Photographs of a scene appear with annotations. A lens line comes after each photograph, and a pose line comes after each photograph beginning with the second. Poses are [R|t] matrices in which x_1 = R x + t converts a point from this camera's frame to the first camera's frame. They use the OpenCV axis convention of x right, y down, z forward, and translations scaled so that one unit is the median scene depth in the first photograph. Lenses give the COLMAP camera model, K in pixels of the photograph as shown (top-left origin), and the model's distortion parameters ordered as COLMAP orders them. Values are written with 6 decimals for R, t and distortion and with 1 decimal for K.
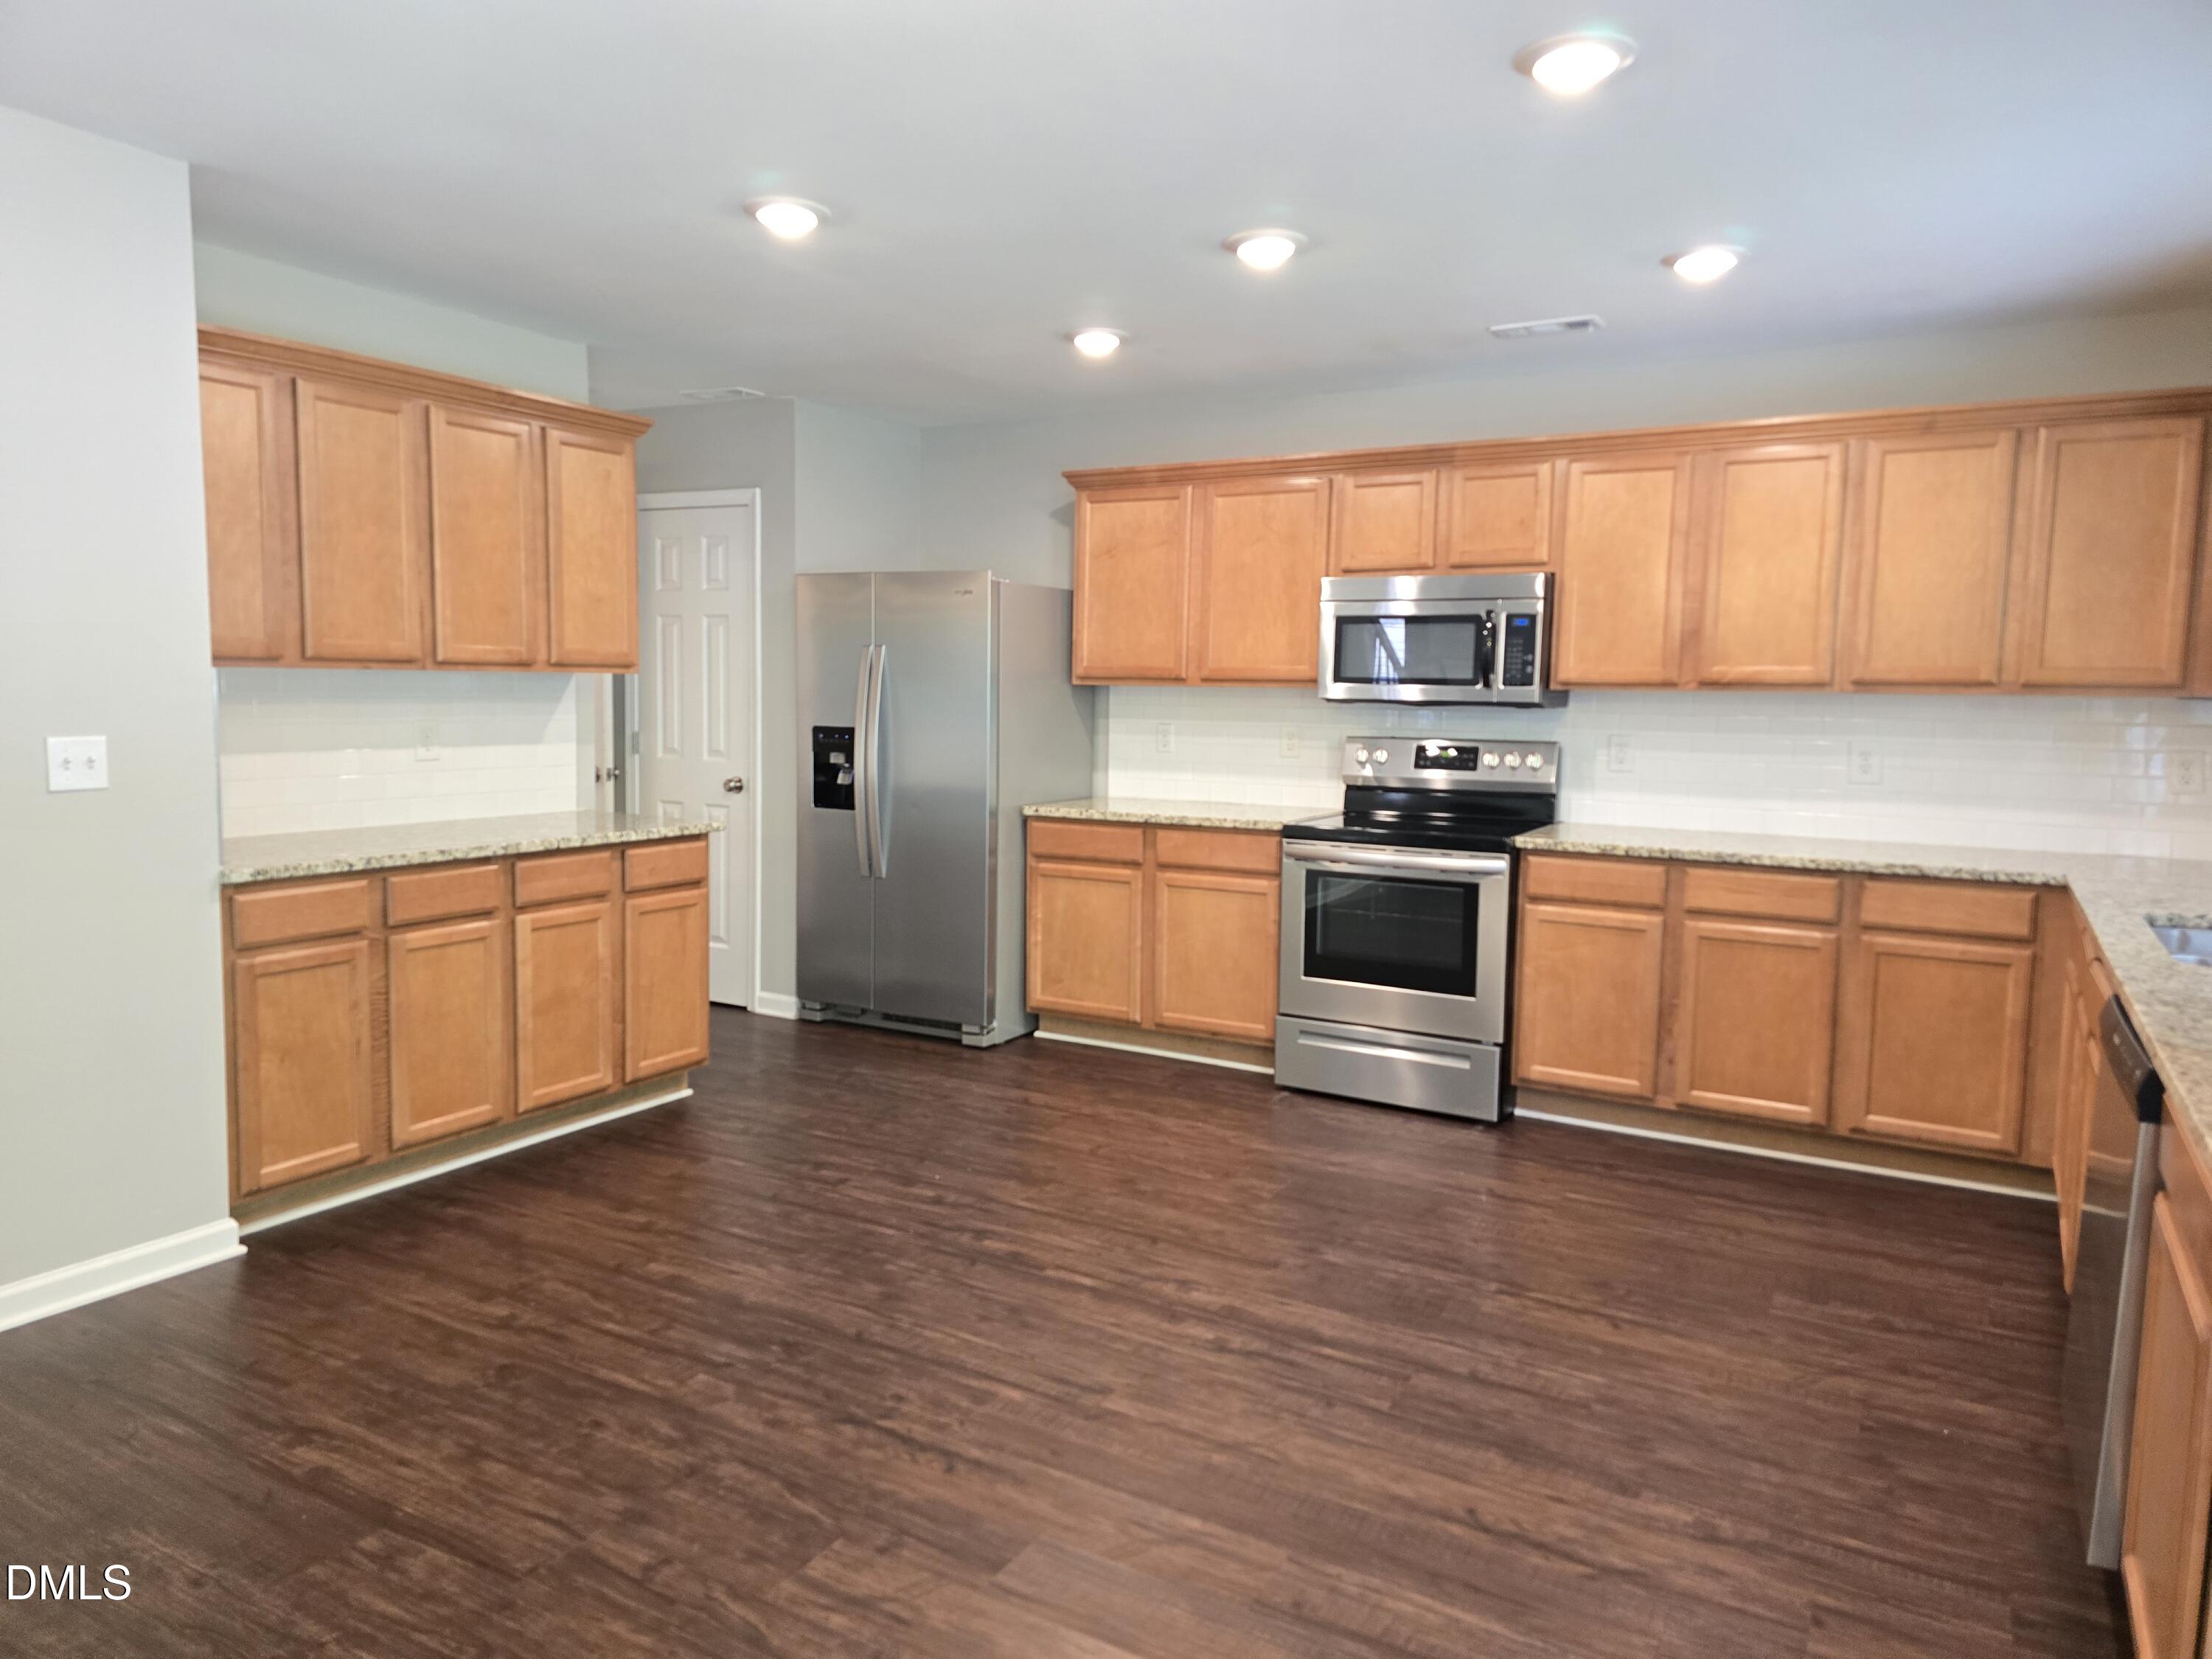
lens RADIAL K [[1497.4, 0, 1095.9], [0, 1497.4, 796.7], [0, 0, 1]] dist [0.102281, -0.108813]
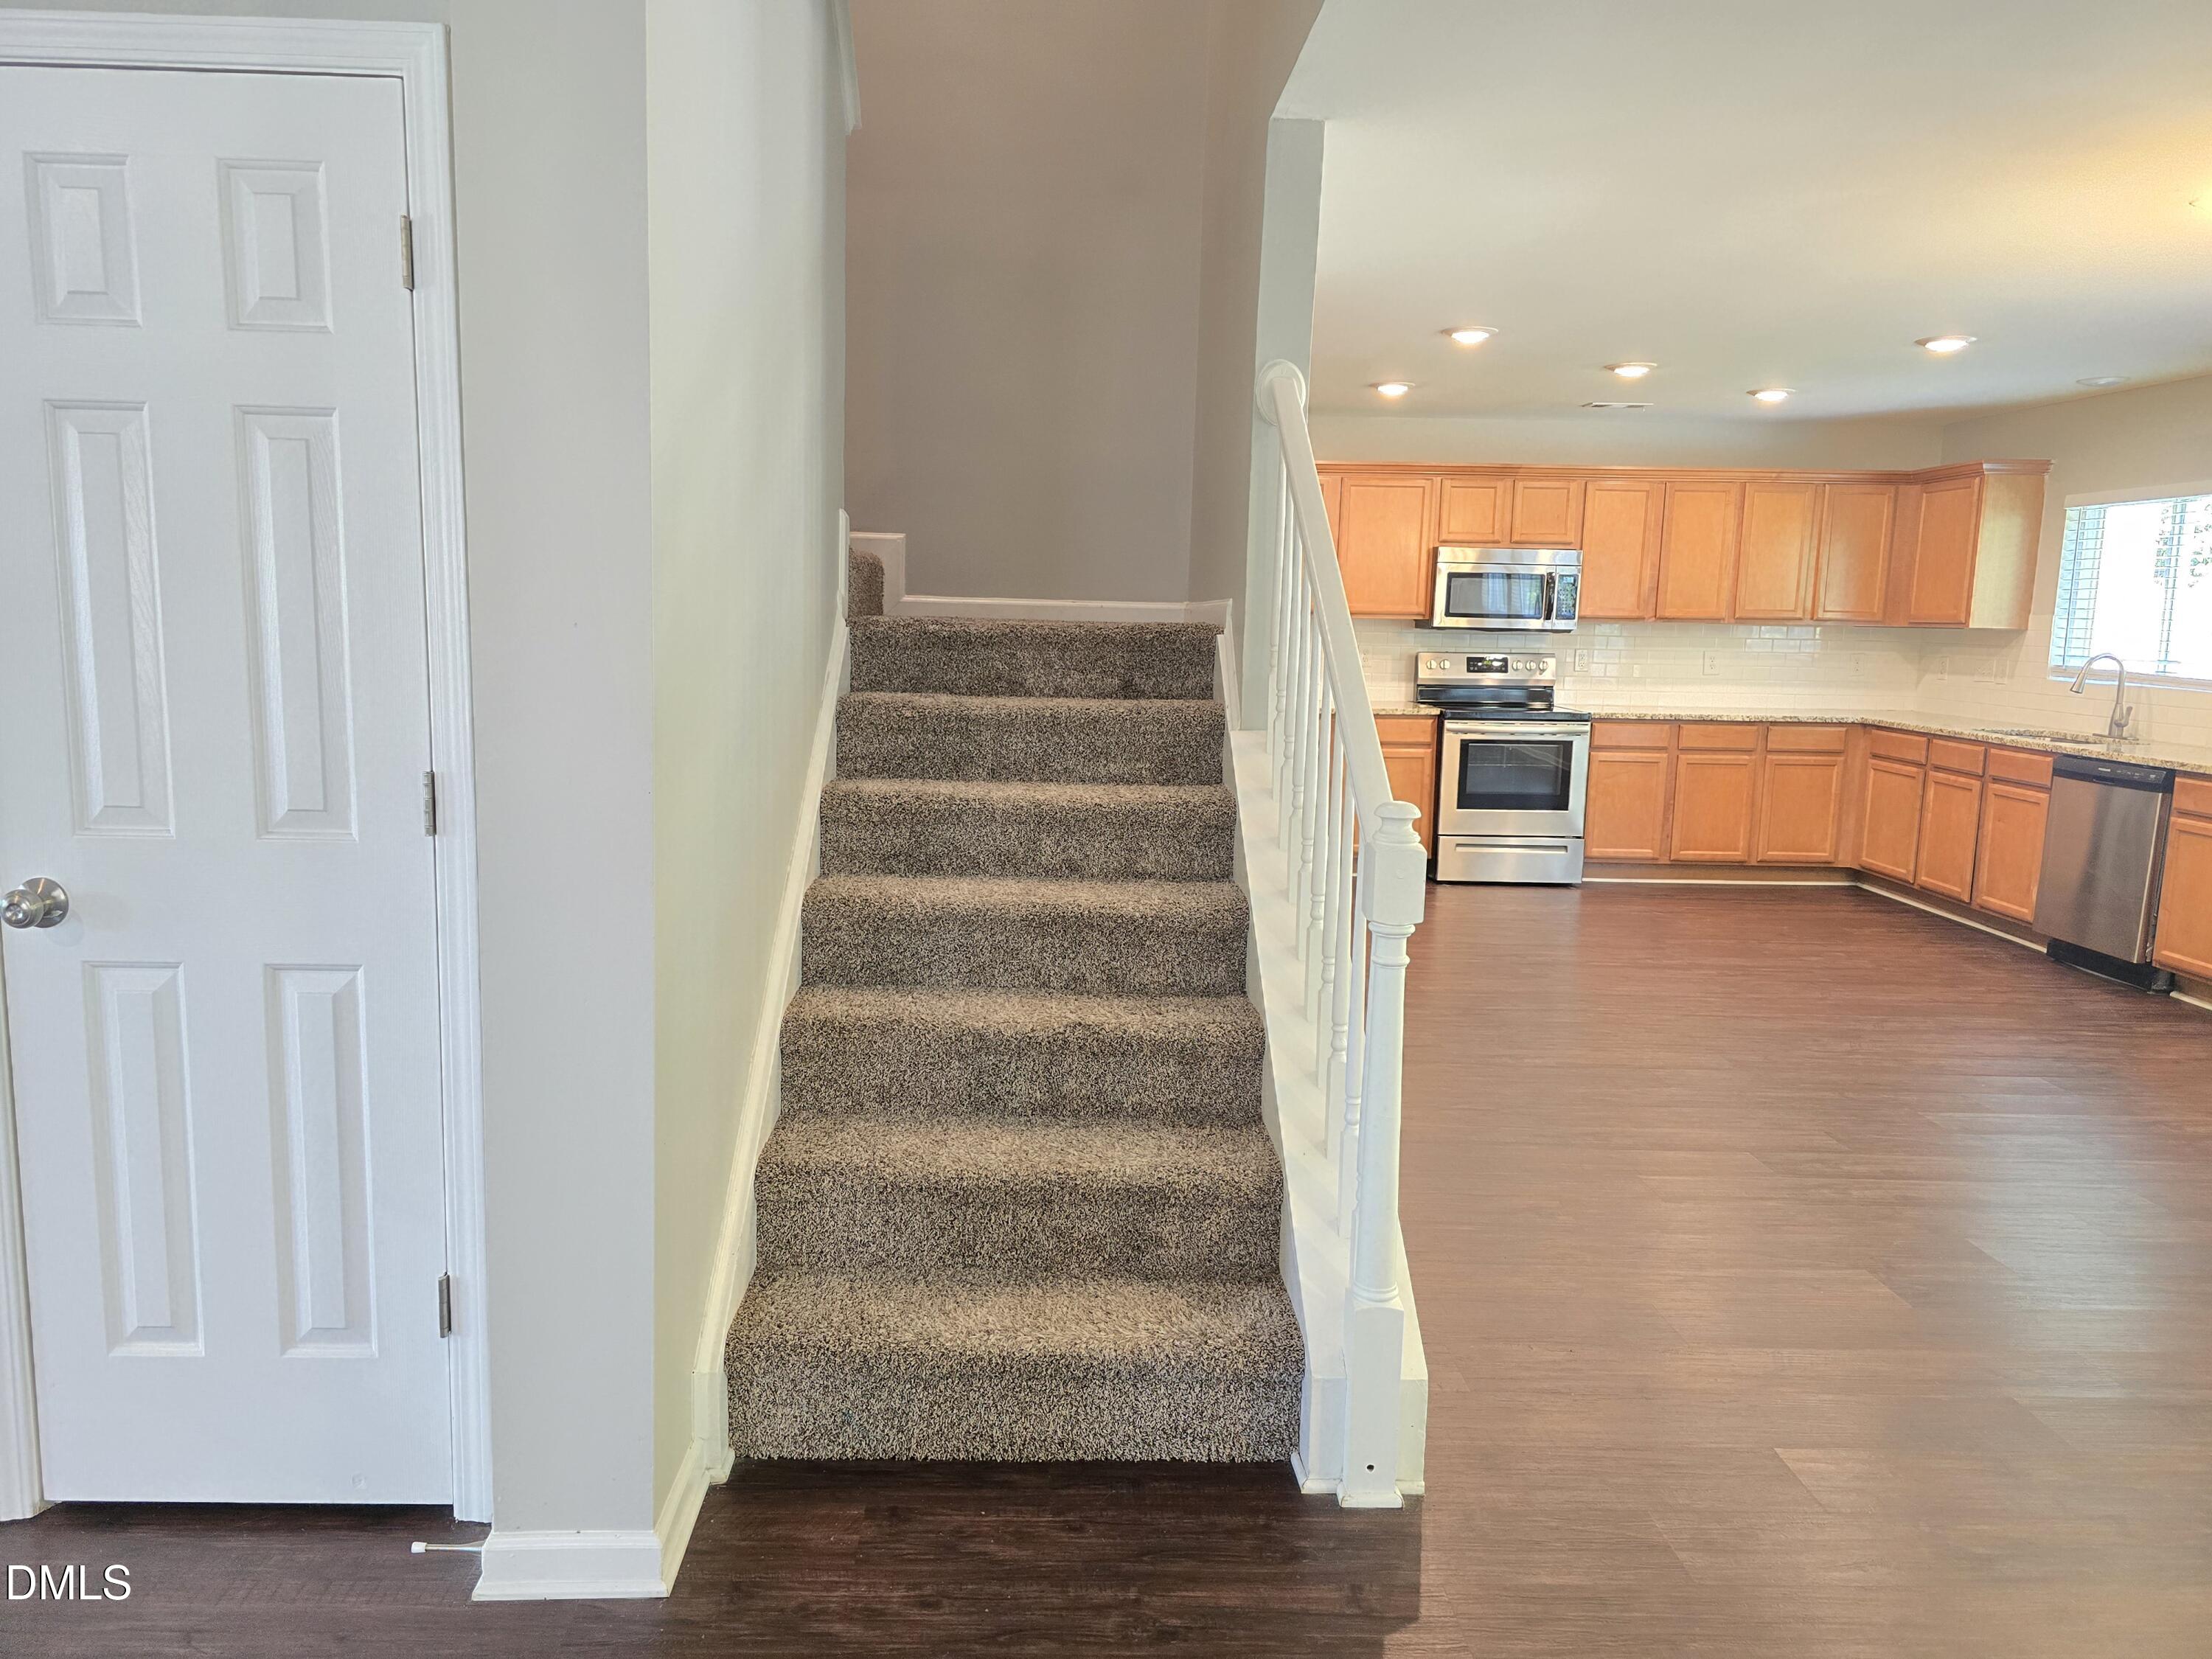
lens RADIAL K [[1497.4, 0, 1095.9], [0, 1497.4, 796.7], [0, 0, 1]] dist [0.102281, -0.108813]
pose [[0.845109, -0.061741, 0.531017, -1.109585], [0.031875, 0.997361, 0.065233, -0.006459], [-0.533643, -0.038202, 0.844847, -0.123913]]
